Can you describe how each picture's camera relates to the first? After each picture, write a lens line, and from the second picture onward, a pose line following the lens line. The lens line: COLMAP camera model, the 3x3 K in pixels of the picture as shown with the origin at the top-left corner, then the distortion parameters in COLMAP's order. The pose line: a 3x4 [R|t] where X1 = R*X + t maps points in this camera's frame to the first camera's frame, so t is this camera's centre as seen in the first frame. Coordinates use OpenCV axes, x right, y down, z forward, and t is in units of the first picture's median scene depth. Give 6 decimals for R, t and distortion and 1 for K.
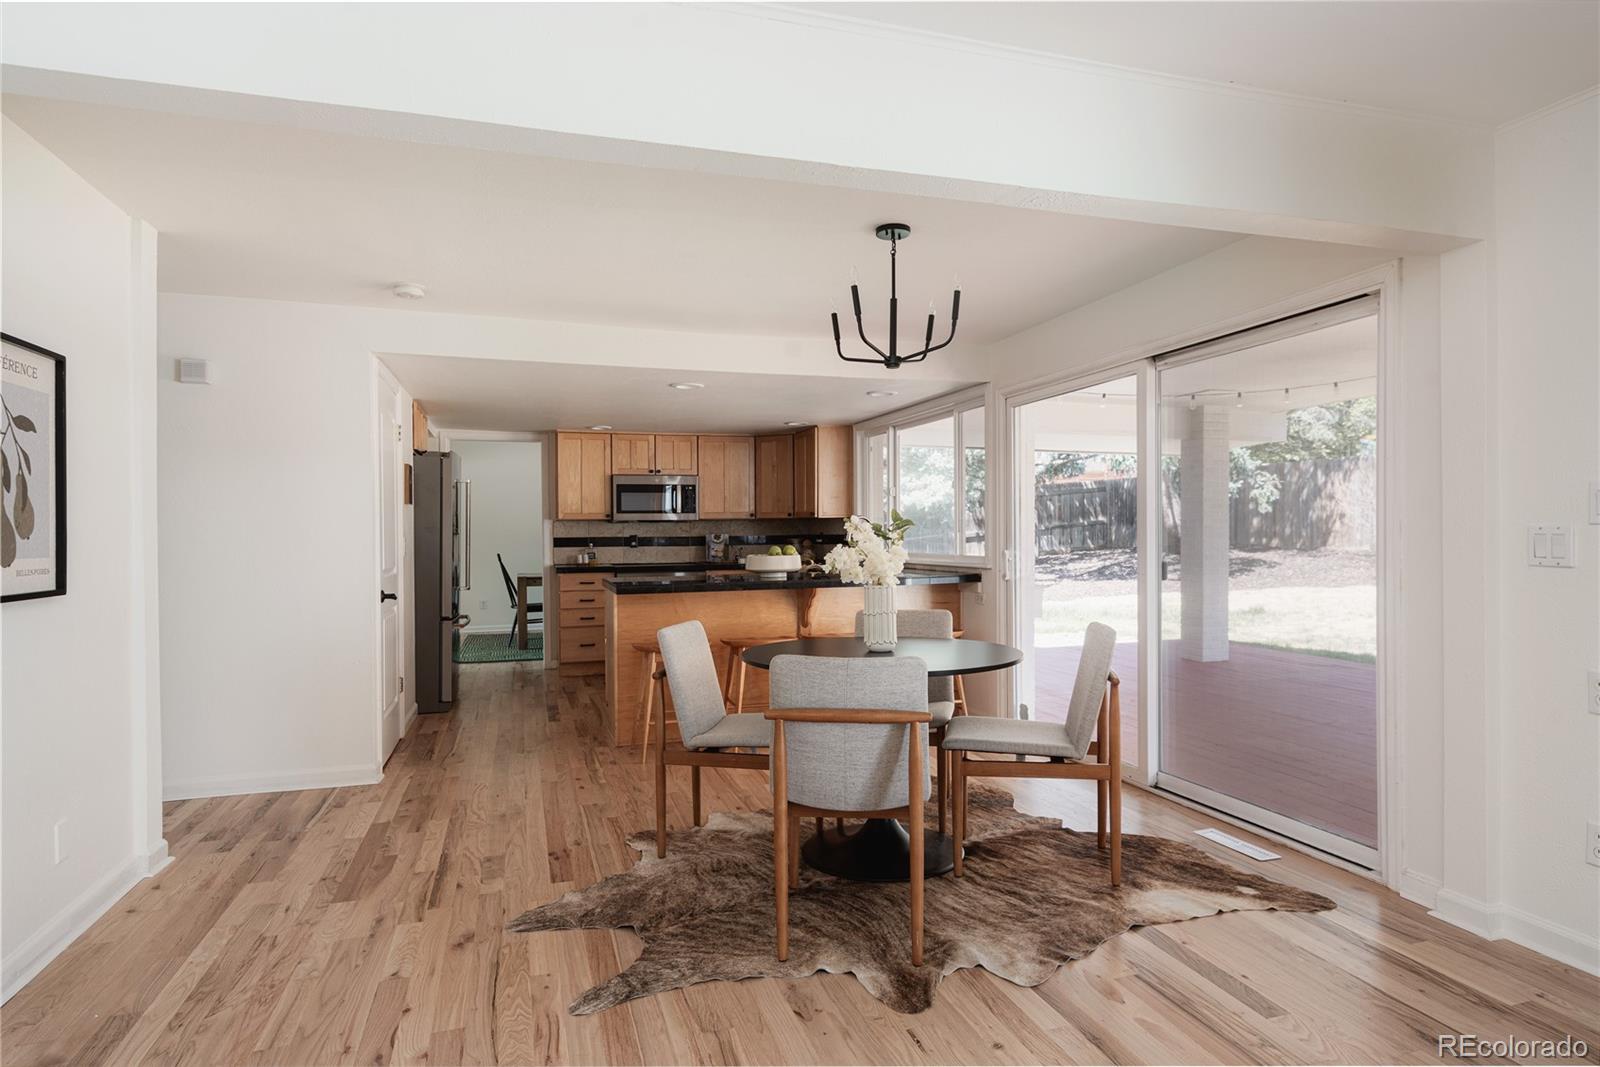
lens RADIAL K [[889.6, 0, 800.9], [0, 889.6, 532.7], [0, 0, 1]] dist [0.009181, 0.000460]
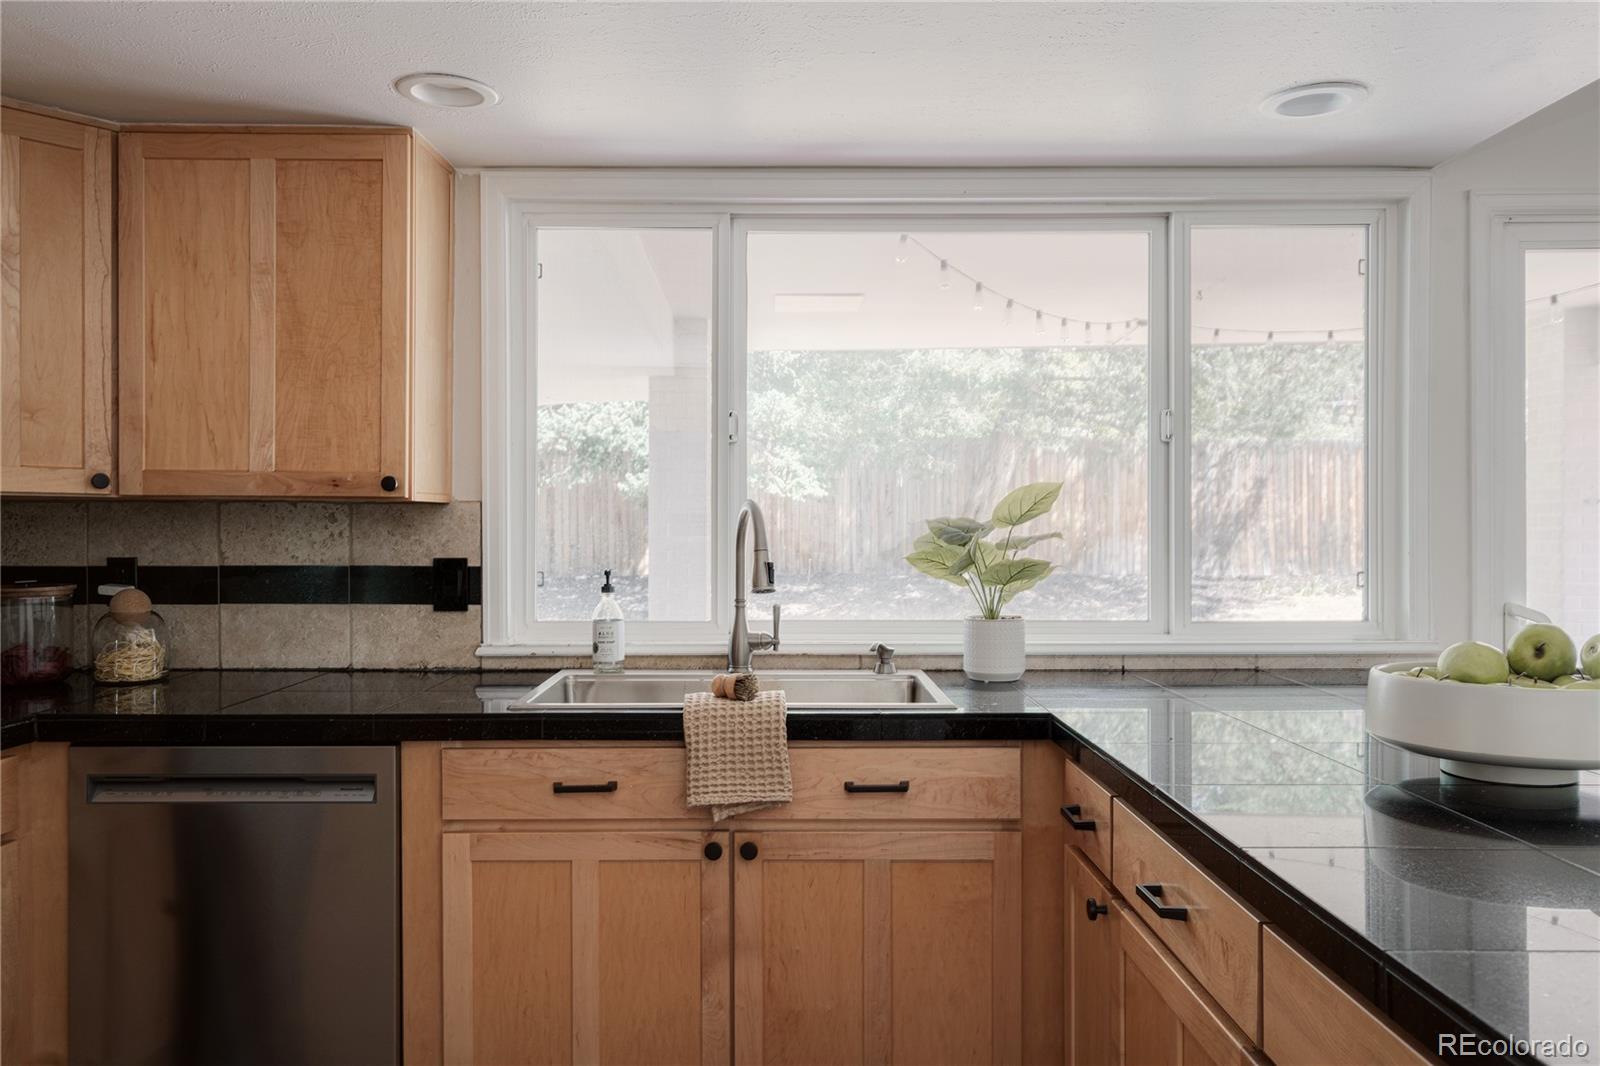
lens RADIAL K [[1223.0, 0, 813.2], [0, 1223.0, 554.3], [0, 0, 1]] dist [0.015250, -0.004616]
pose [[0.306195, -0.006065, 0.951949, -0.263378], [0.000120, 0.999980, 0.006332, -0.003724], [-0.951969, -0.001825, 0.306190, 0.759619]]
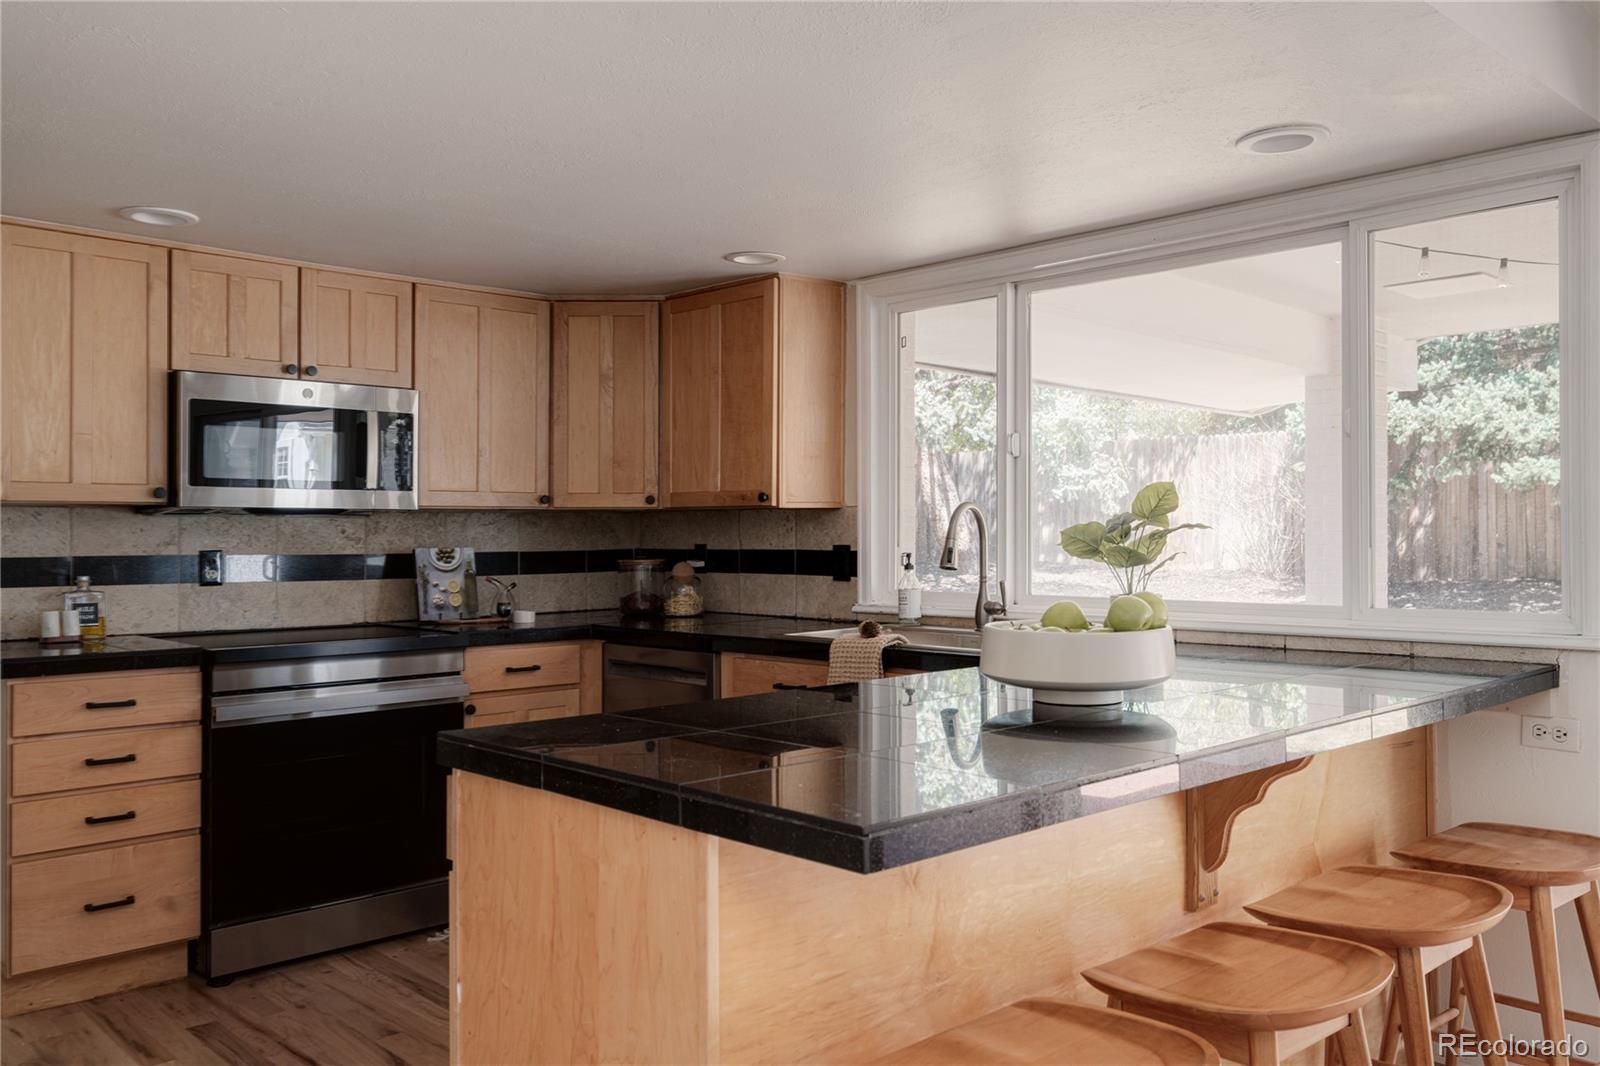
lens RADIAL K [[1286.8, 0, 799.6], [0, 1286.8, 546.9], [0, 0, 1]] dist [0.003344, -0.000276]
pose [[0.895228, 0.002670, 0.445601, -0.217747], [-0.003544, 0.999993, 0.001127, 0.000053], [-0.445595, -0.002588, 0.895231, 0.468409]]
